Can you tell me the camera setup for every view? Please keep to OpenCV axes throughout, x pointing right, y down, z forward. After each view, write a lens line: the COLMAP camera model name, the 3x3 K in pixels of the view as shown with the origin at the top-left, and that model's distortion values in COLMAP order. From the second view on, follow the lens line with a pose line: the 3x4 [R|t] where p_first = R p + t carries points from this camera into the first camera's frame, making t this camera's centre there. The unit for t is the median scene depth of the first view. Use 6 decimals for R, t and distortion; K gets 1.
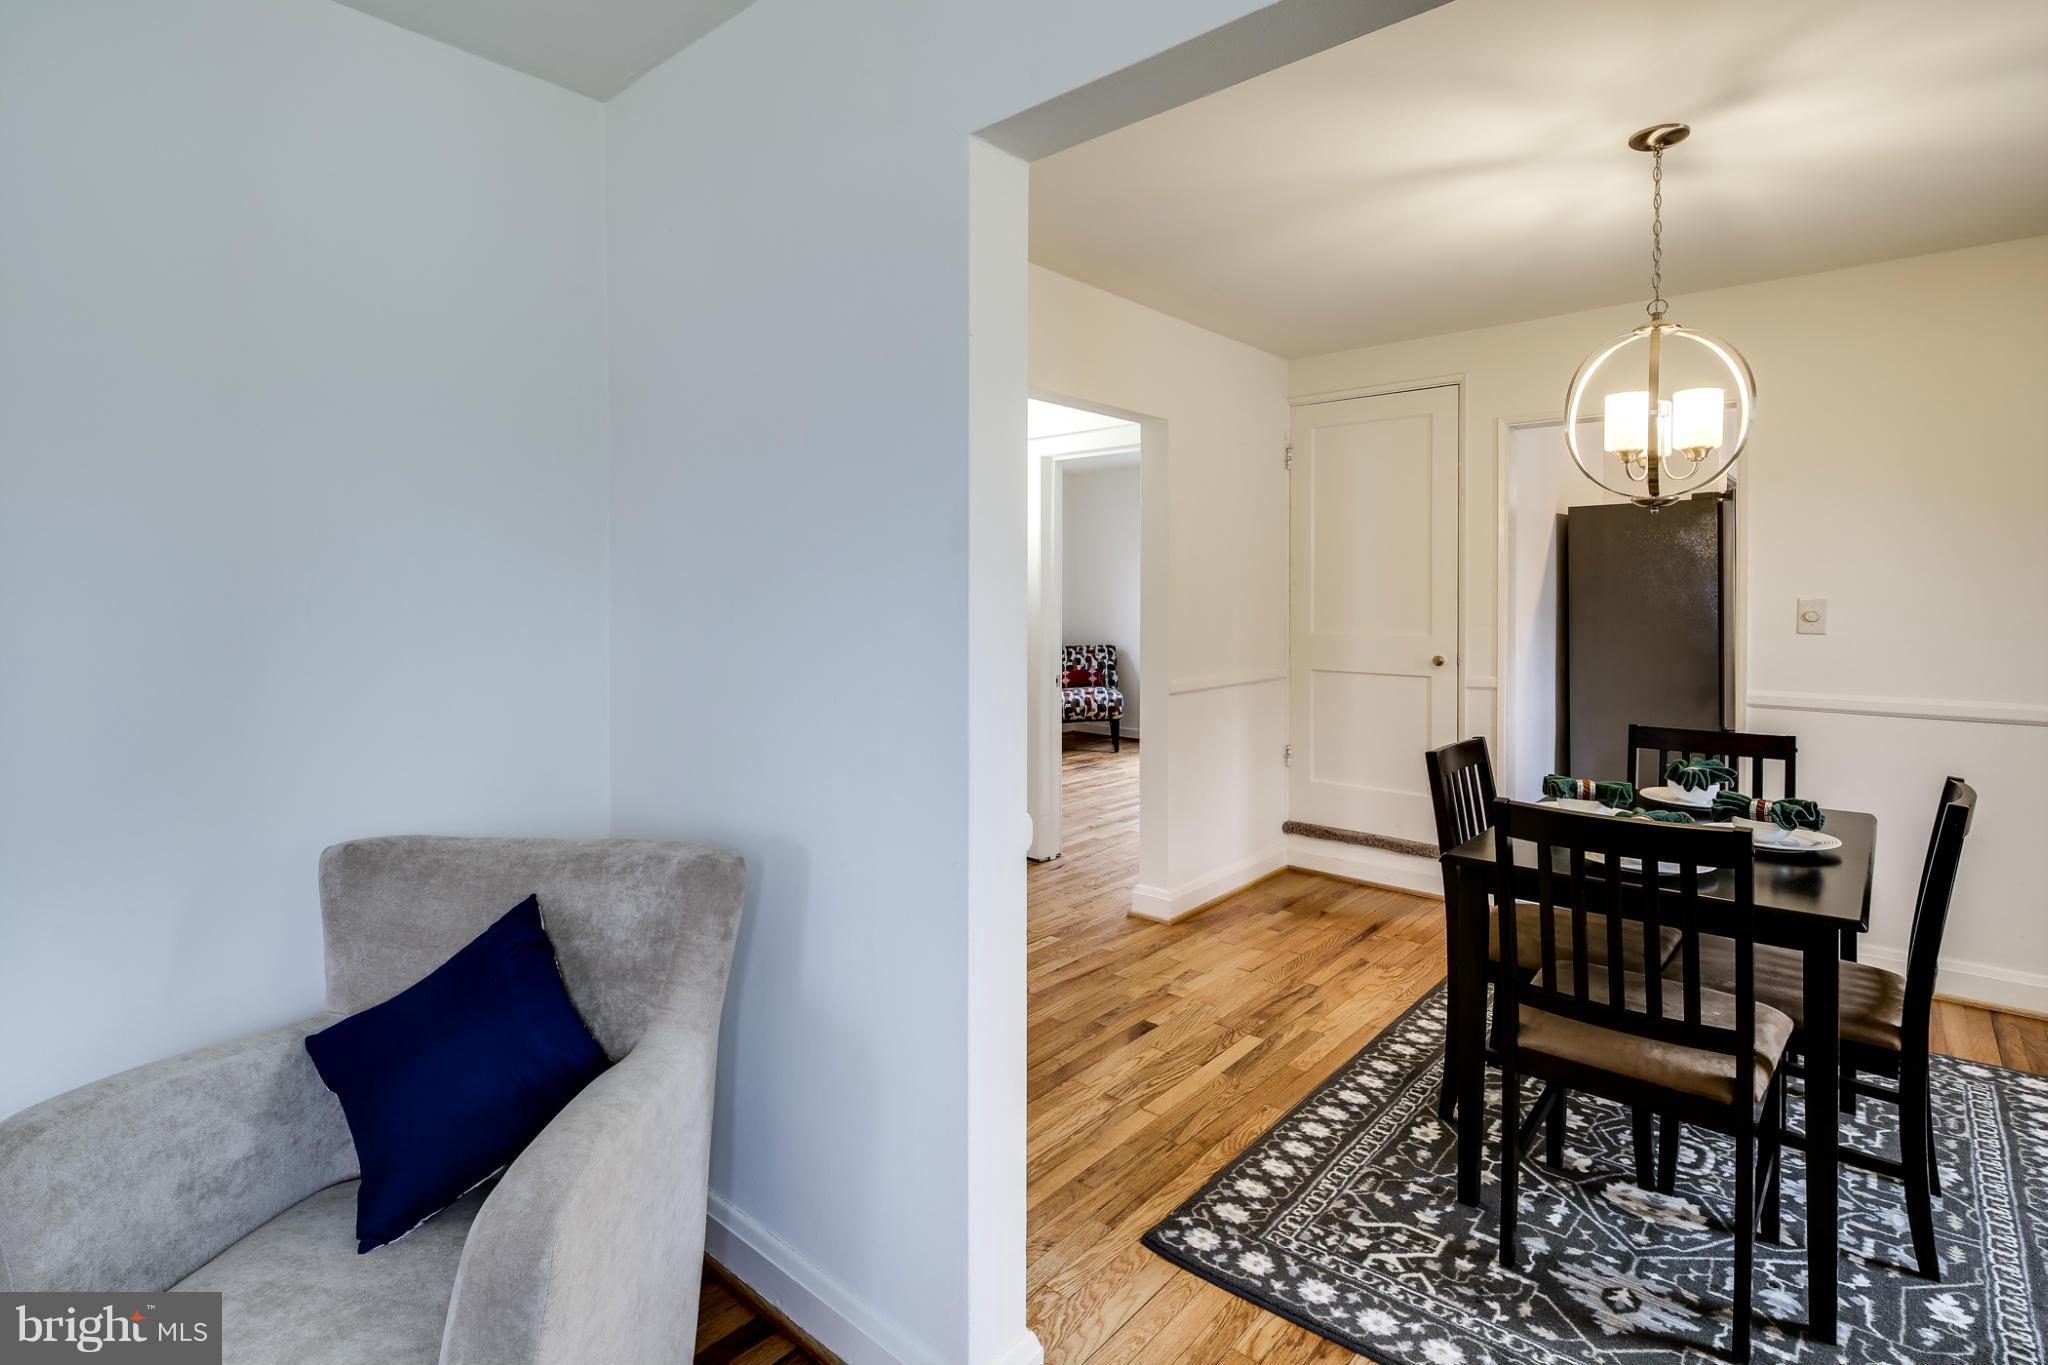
lens RADIAL K [[1007.0, 0, 1014.2], [0, 1007.0, 597.7], [0, 0, 1]] dist [-0.000922, 0.000250]
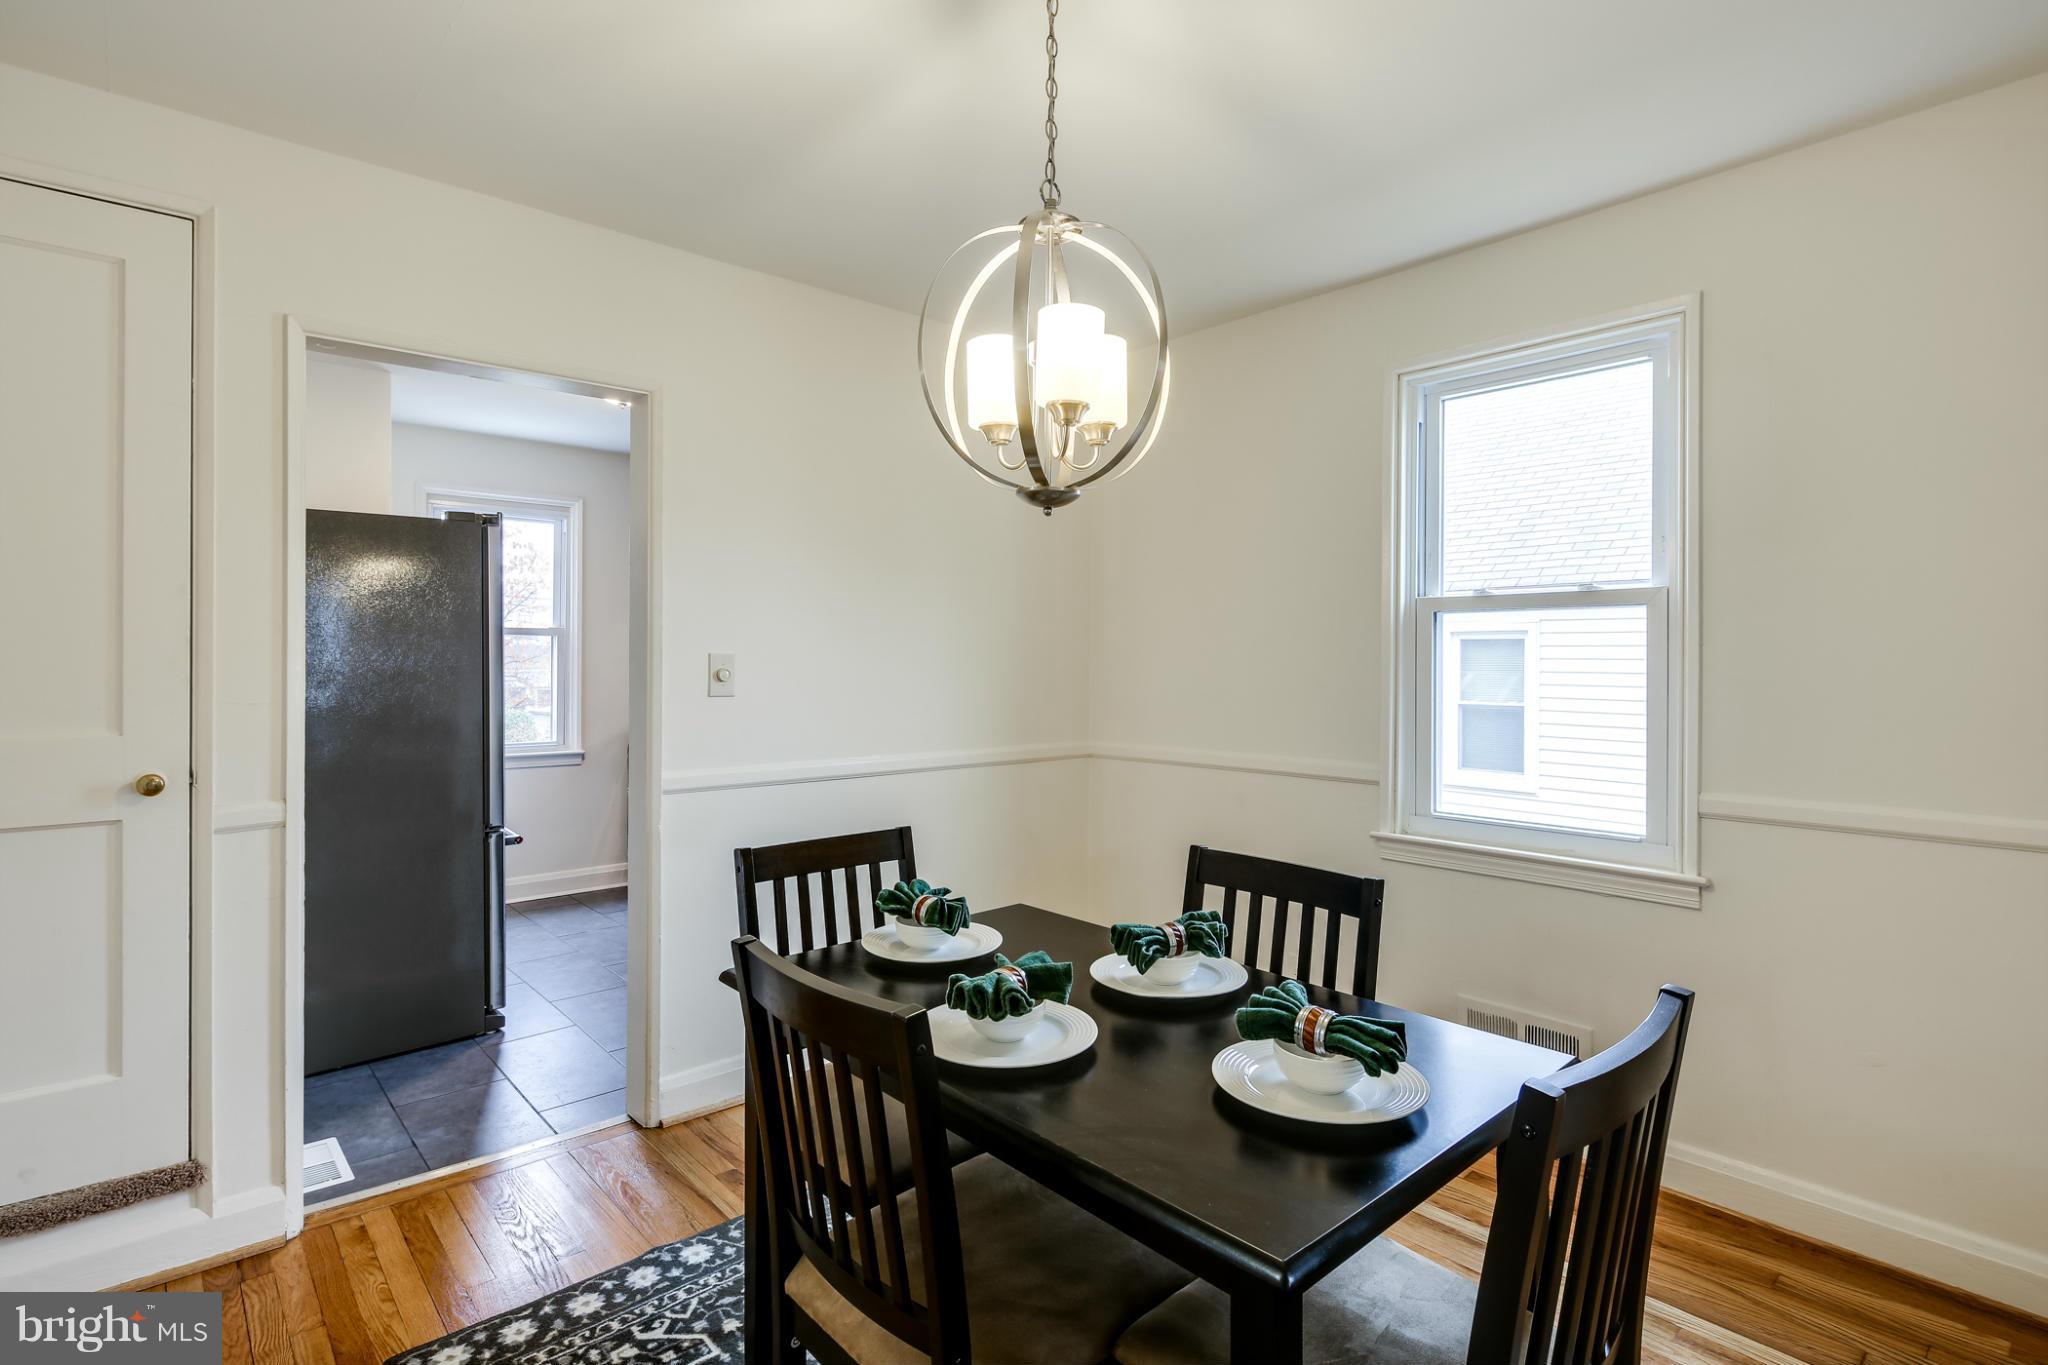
lens RADIAL K [[1005.0, 0, 1003.1], [0, 1005.0, 654.9], [0, 0, 1]] dist [0.000704, -0.002749]
pose [[0.131902, 0.001349, 0.991262, 0.002066], [0.002668, 0.999995, -0.001716, 0.003486], [-0.991259, 0.002871, 0.131898, 0.614516]]
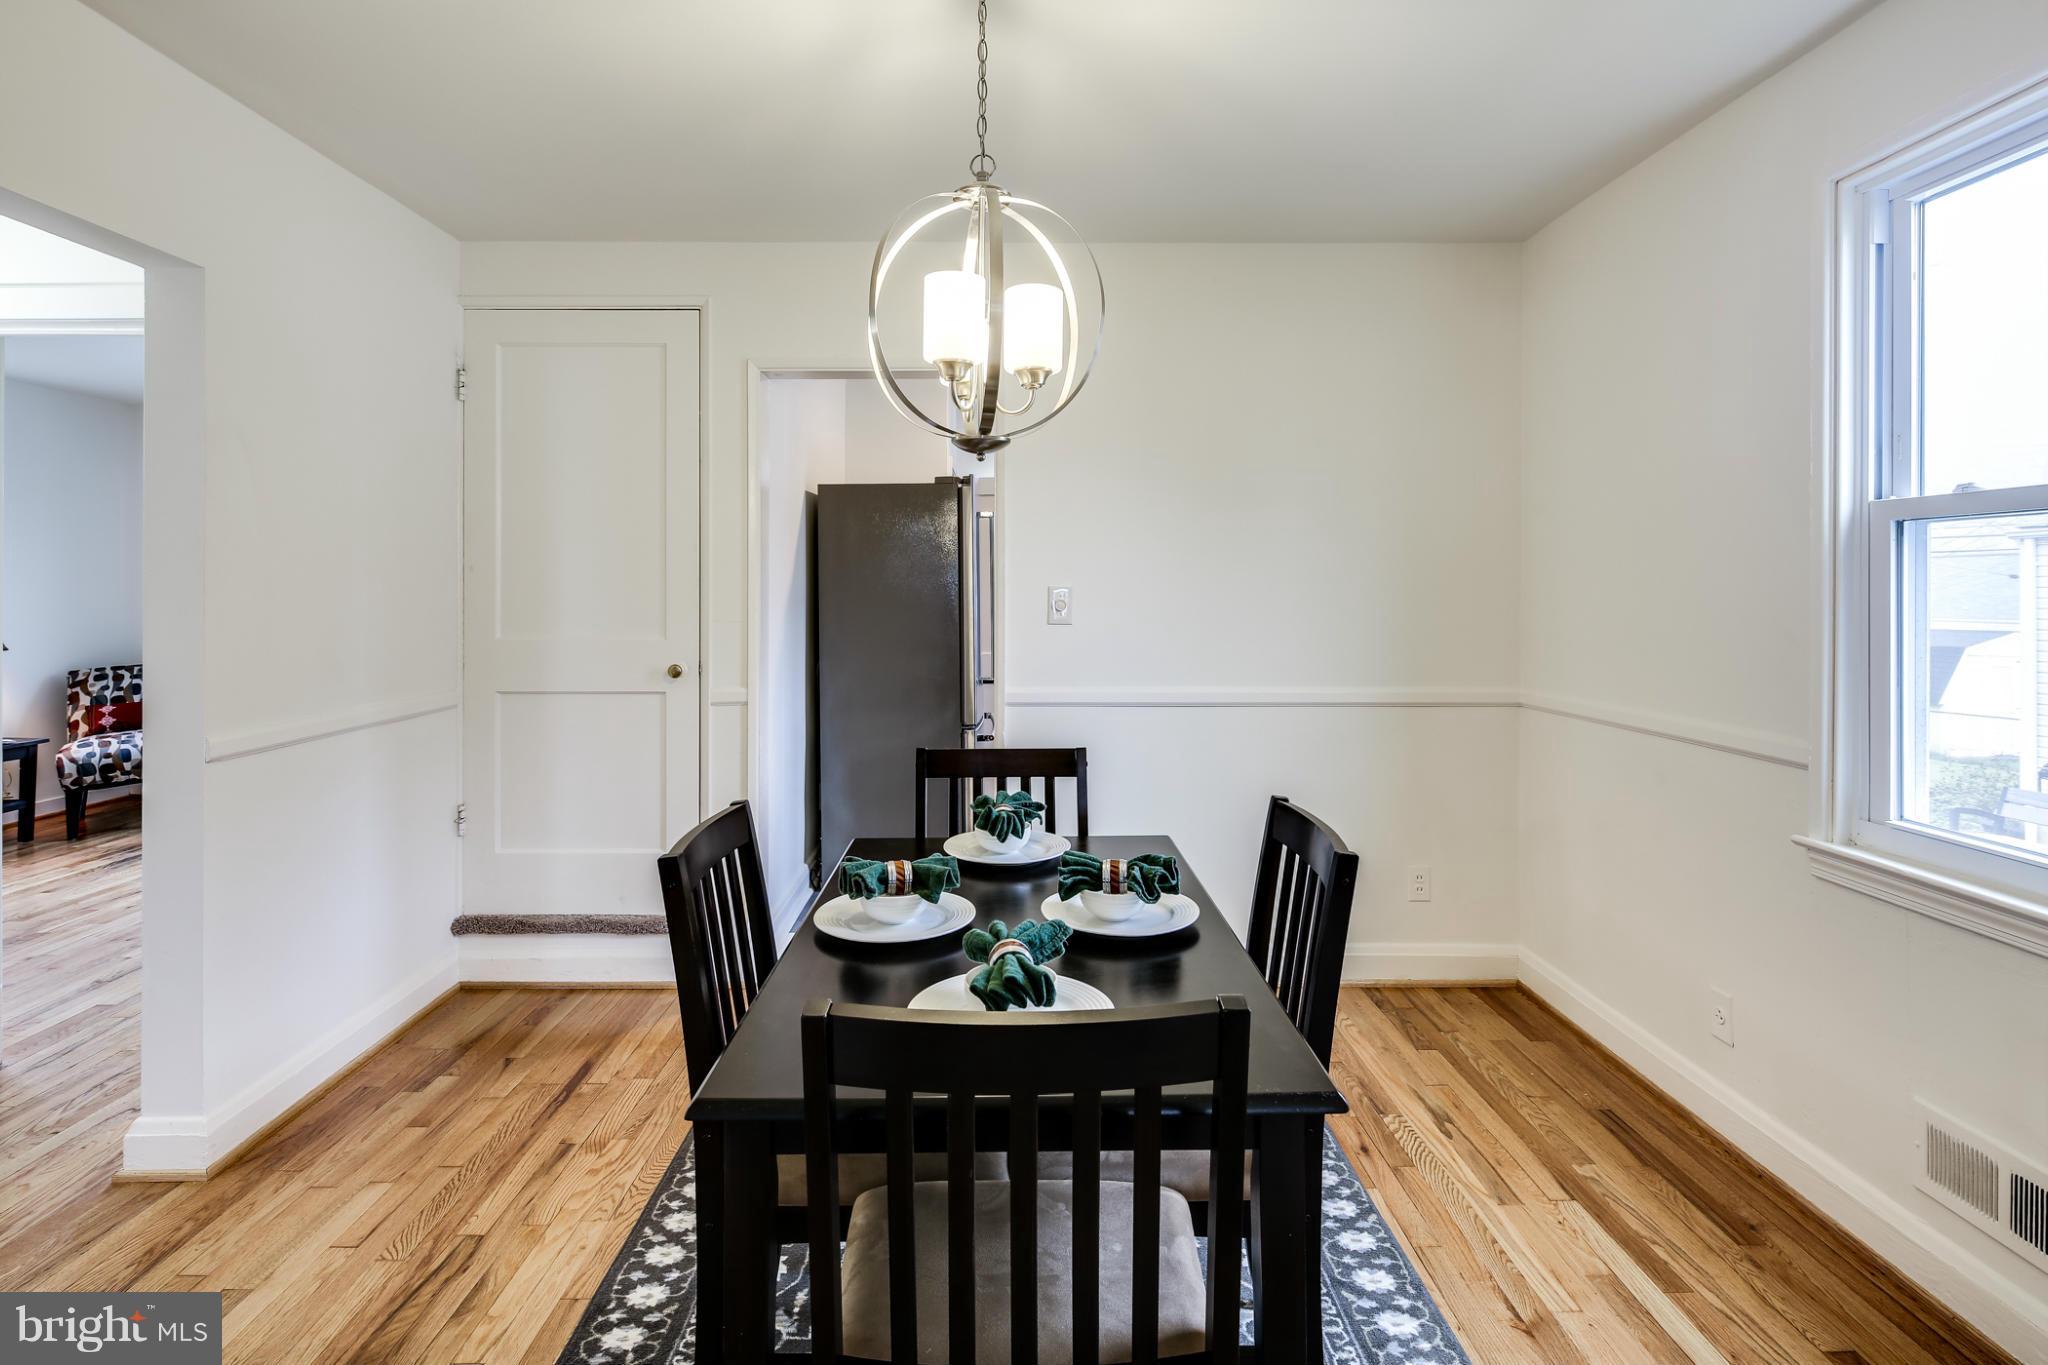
lens RADIAL K [[1005.0, 0, 1008.5], [0, 1005.0, 582.8], [0, 0, 1]] dist [0.000704, -0.002749]
pose [[0.750165, 0.001509, 0.661249, 0.125129], [0.004319, 0.999965, -0.007182, 0.003454], [-0.661237, 0.008243, 0.750132, 0.304328]]
